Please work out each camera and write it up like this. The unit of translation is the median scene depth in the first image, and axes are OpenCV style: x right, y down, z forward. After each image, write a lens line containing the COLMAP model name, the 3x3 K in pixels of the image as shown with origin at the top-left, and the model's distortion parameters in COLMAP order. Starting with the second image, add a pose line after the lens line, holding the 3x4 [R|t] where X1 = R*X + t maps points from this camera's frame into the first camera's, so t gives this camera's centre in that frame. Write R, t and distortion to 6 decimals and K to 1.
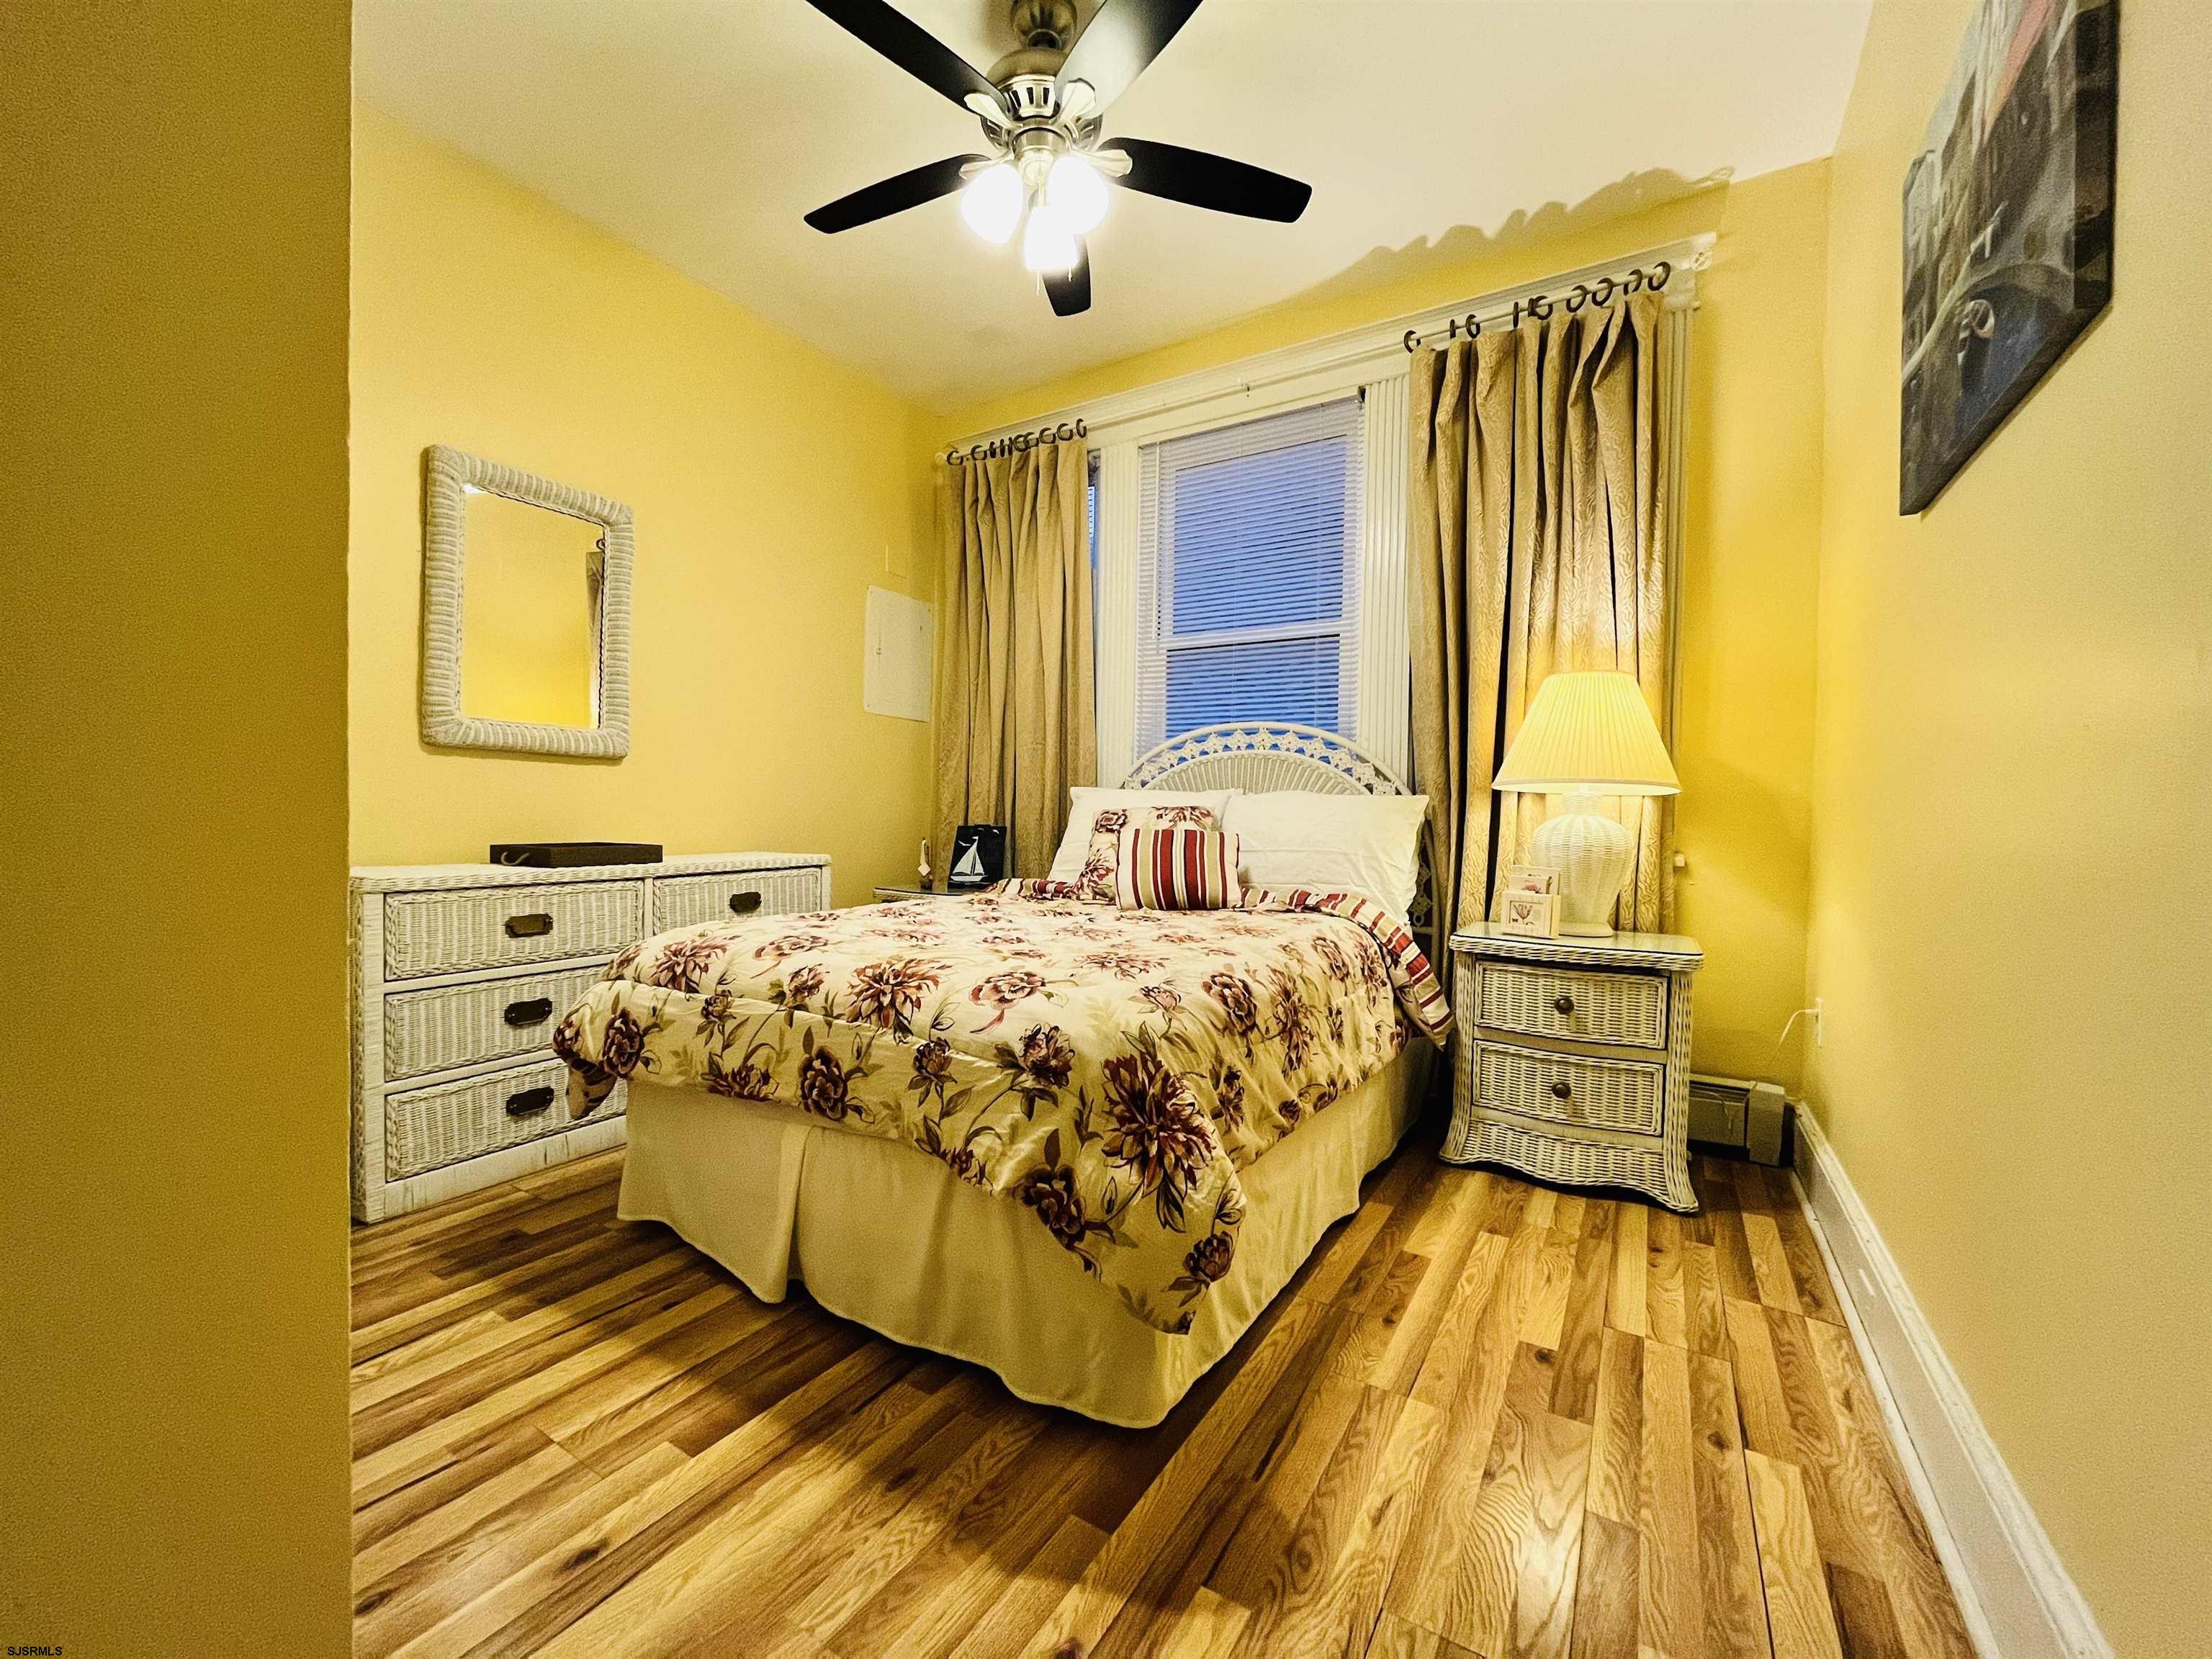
lens RADIAL K [[895.0, 0, 1095.1], [0, 895.0, 837.9], [0, 0, 1]] dist [-0.000536, 0.000306]
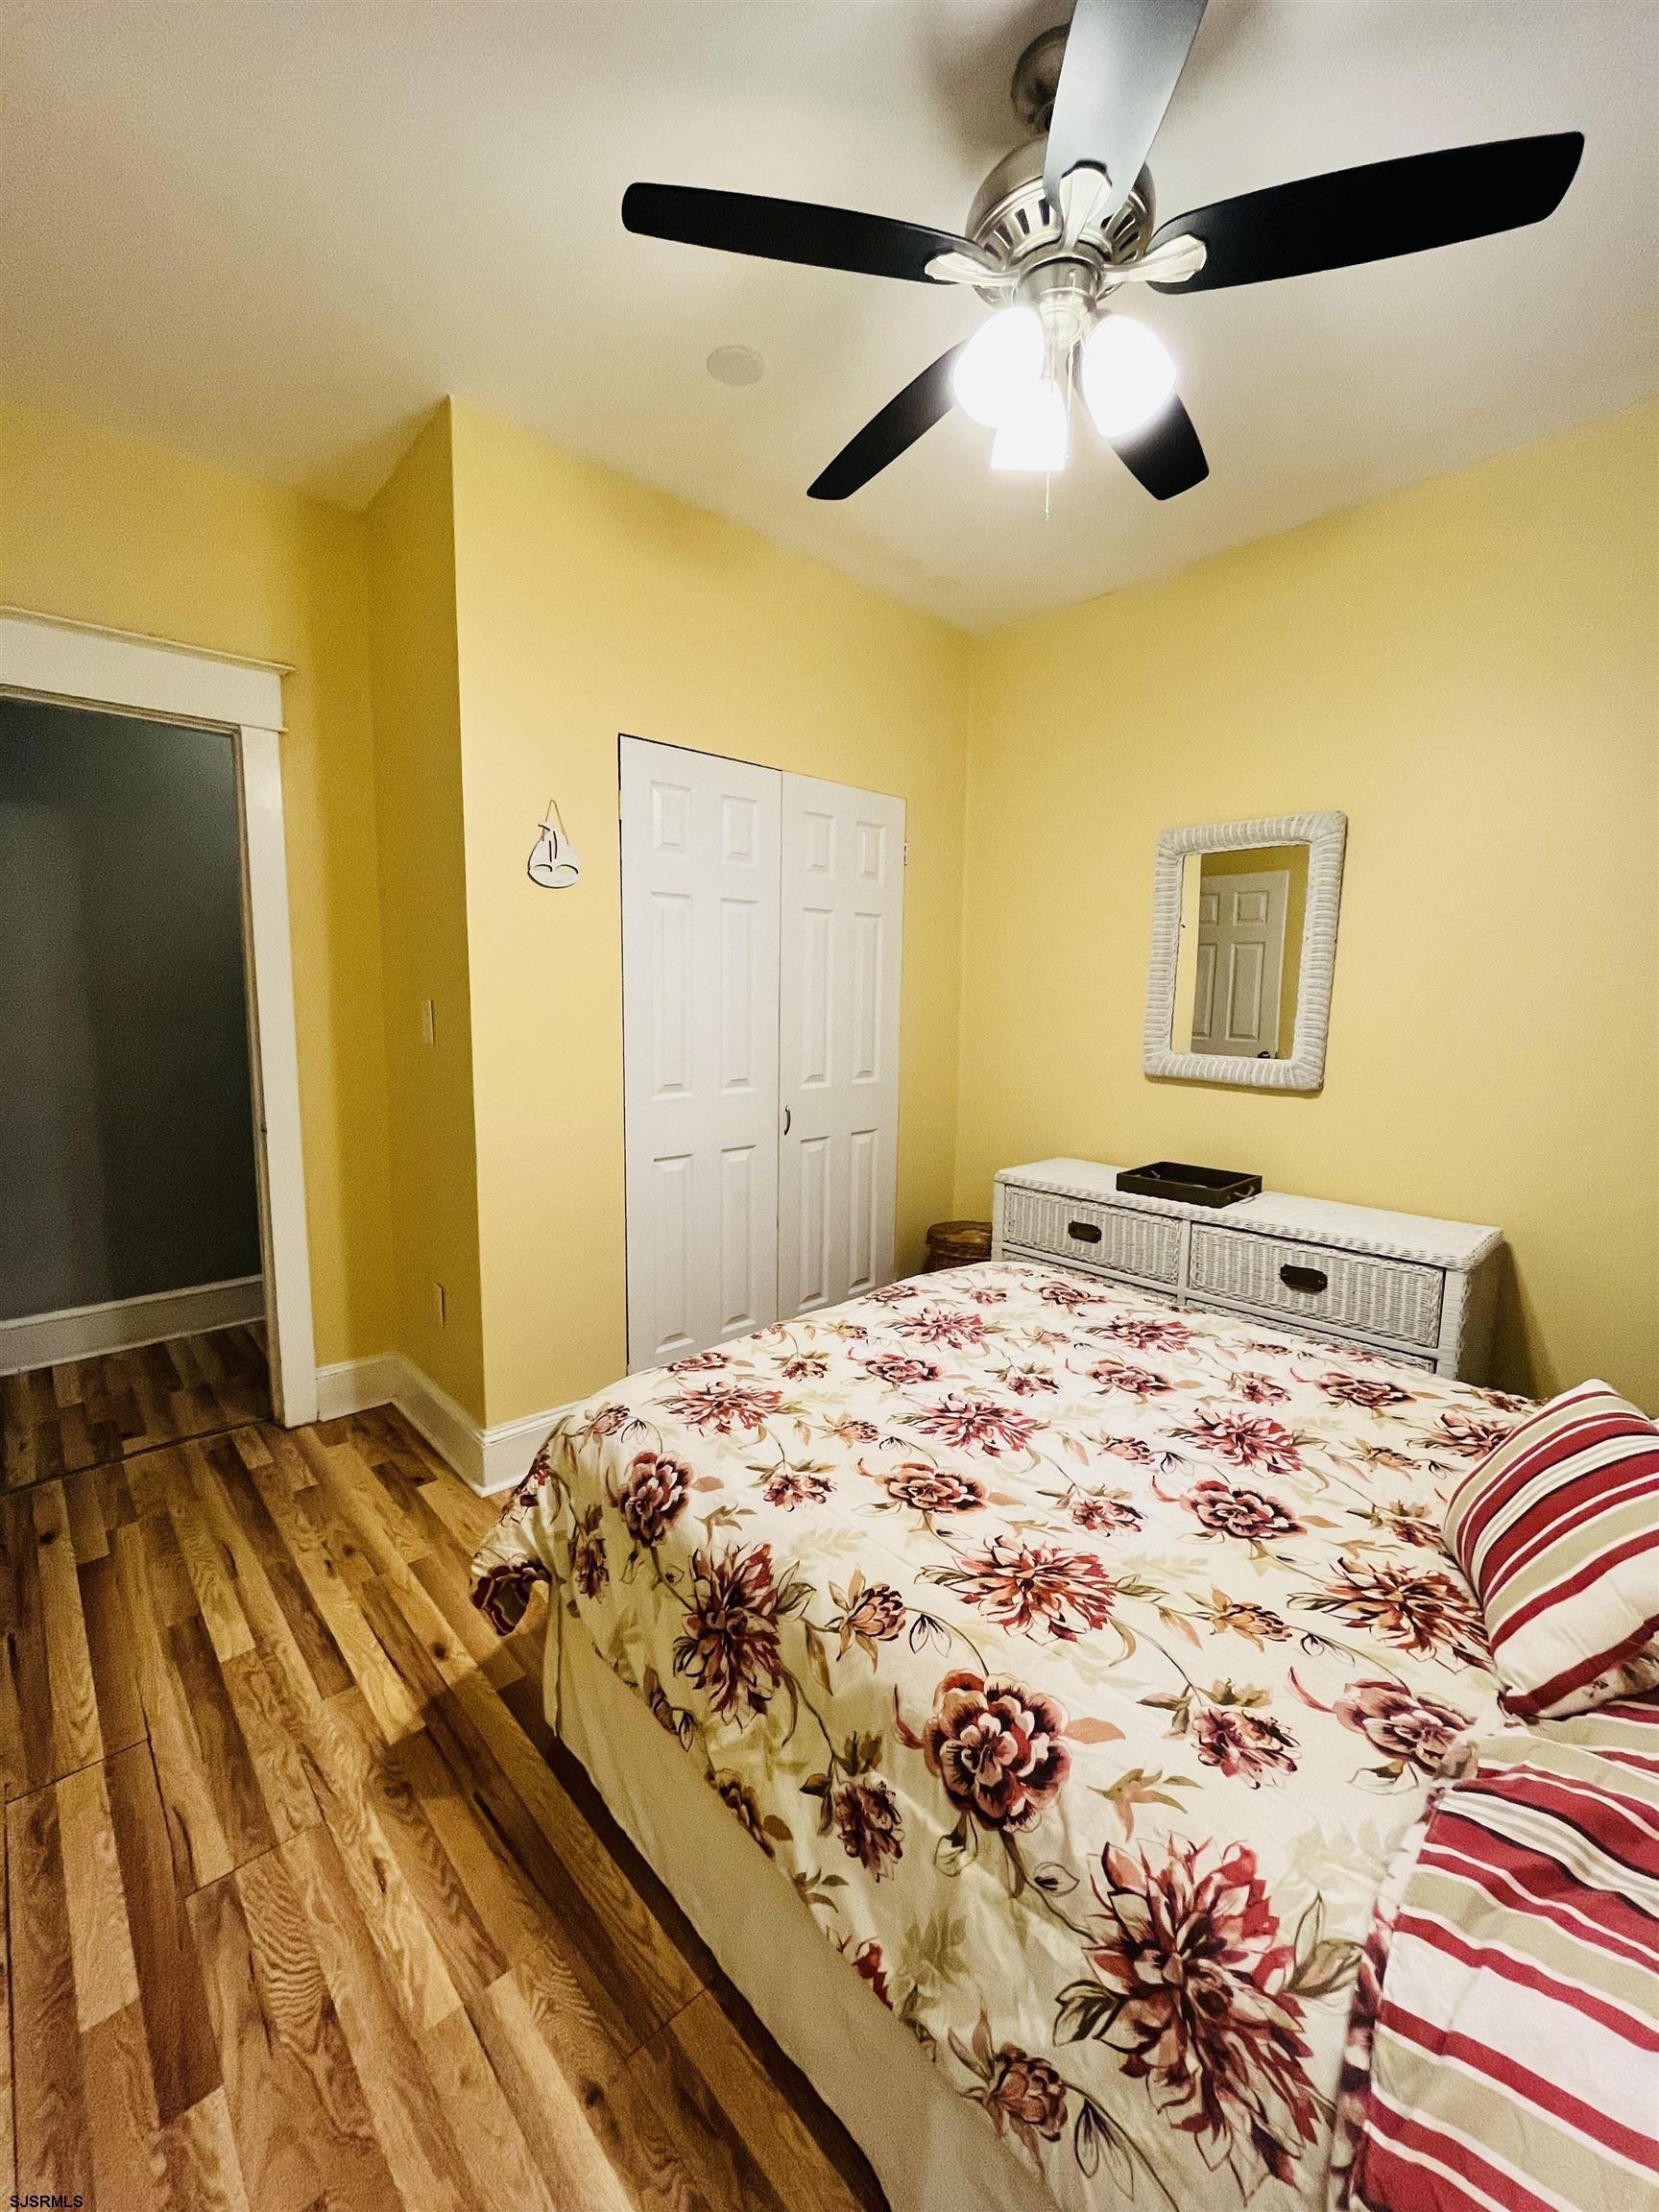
lens RADIAL K [[895.0, 0, 828.6], [0, 895.0, 1098.2], [0, 0, 1]] dist [-0.000536, 0.000306]
pose [[-0.257335, 0.099613, -0.961174, 0.917785], [-0.040933, 0.992656, 0.113834, -0.309666], [0.965455, 0.068637, -0.251368, 1.381896]]
